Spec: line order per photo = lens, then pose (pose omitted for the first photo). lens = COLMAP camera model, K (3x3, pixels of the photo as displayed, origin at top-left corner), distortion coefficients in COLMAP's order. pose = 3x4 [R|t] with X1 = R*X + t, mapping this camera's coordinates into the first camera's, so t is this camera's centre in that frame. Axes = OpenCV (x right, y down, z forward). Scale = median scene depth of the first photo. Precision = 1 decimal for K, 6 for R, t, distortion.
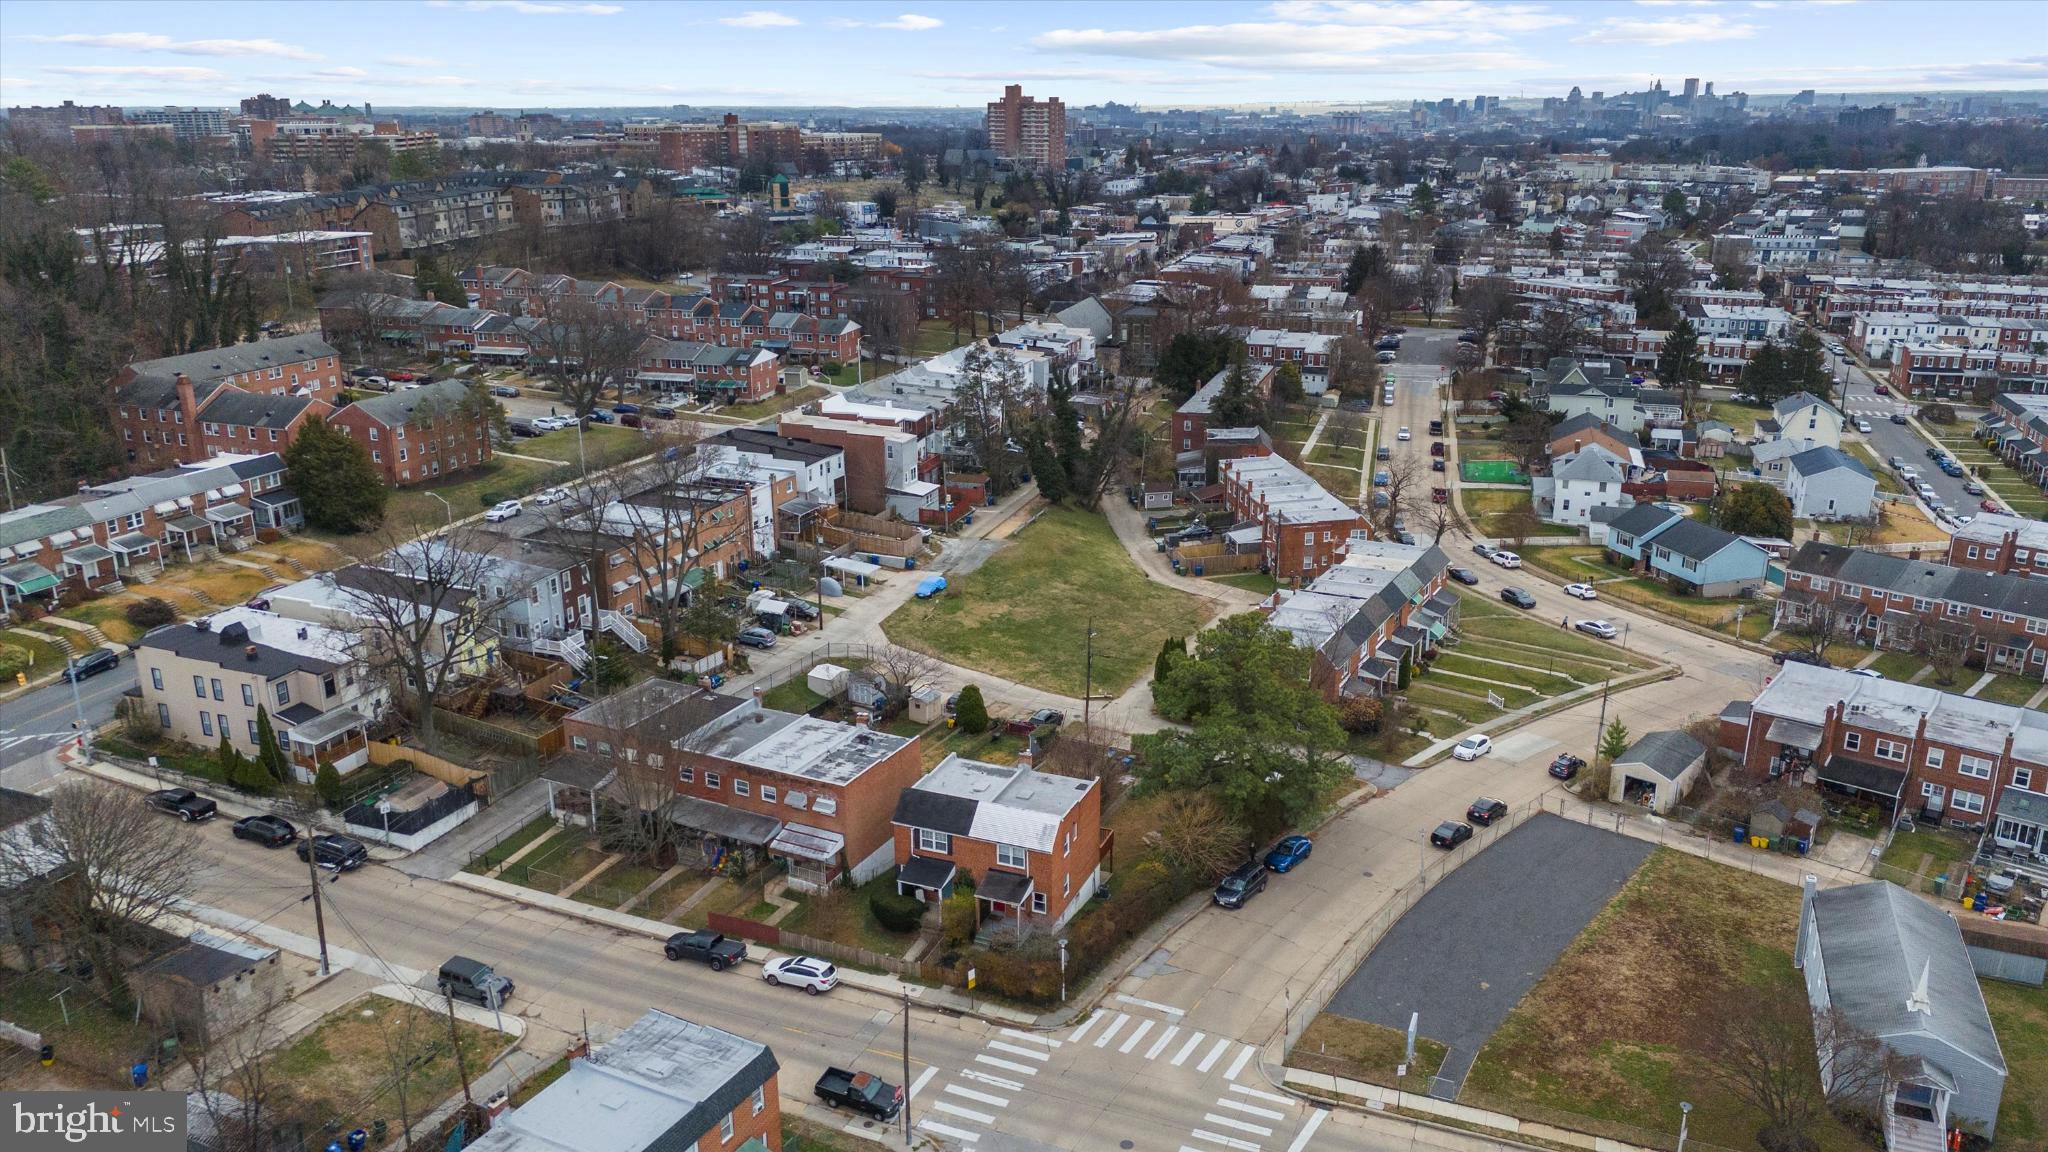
lens RADIAL K [[1504.1, 0, 1024.0], [0, 1504.1, 576.0], [0, 0, 1]] dist [0.092355, -0.094458]
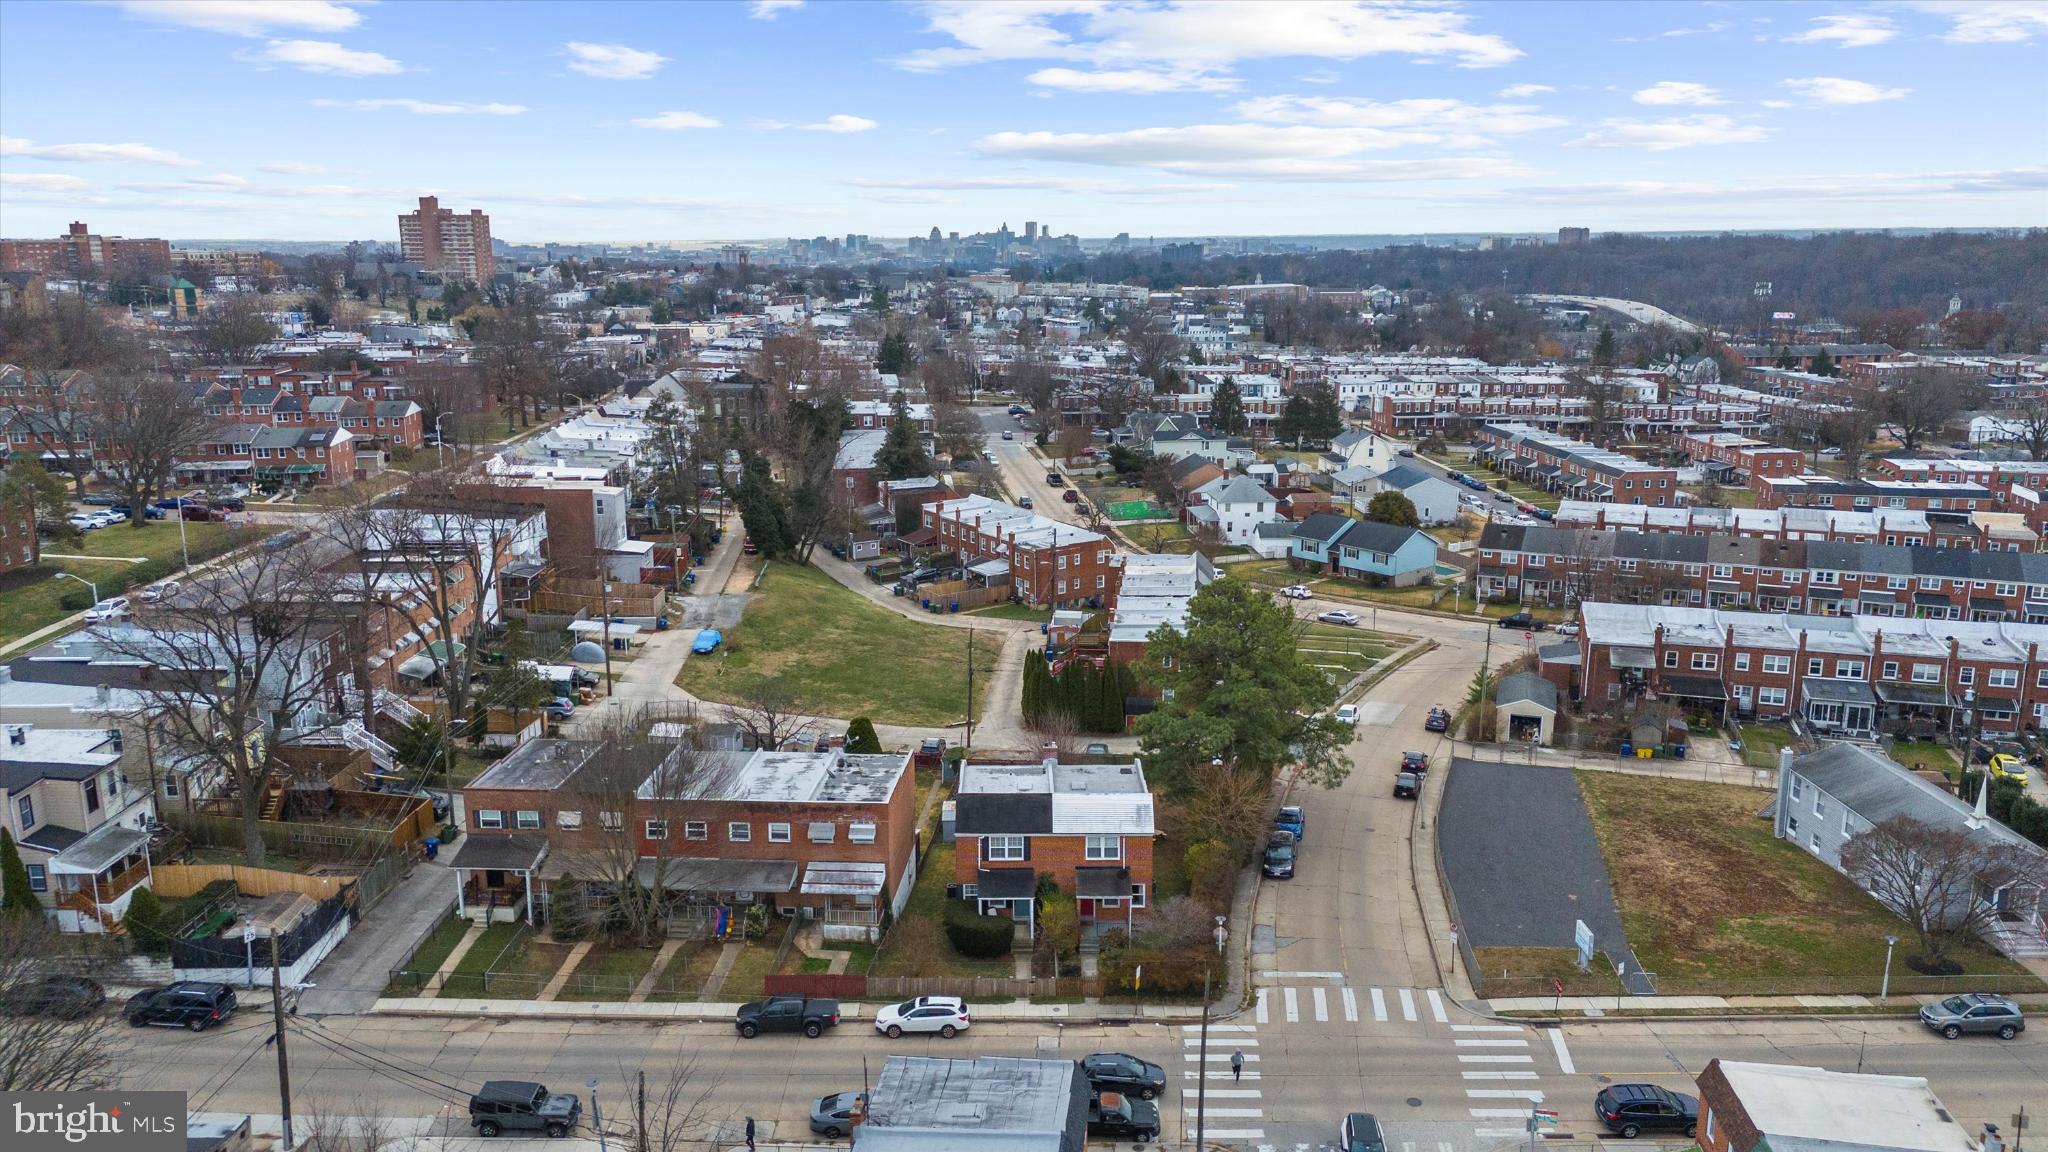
lens RADIAL K [[1504.1, 0, 1024.0], [0, 1504.1, 576.0], [0, 0, 1]] dist [0.092355, -0.094458]
pose [[0.921137, -0.083100, 0.380264, -0.314296], [0.115554, 0.991283, -0.063286, 0.065364], [-0.371690, 0.102236, 0.922710, 0.151468]]
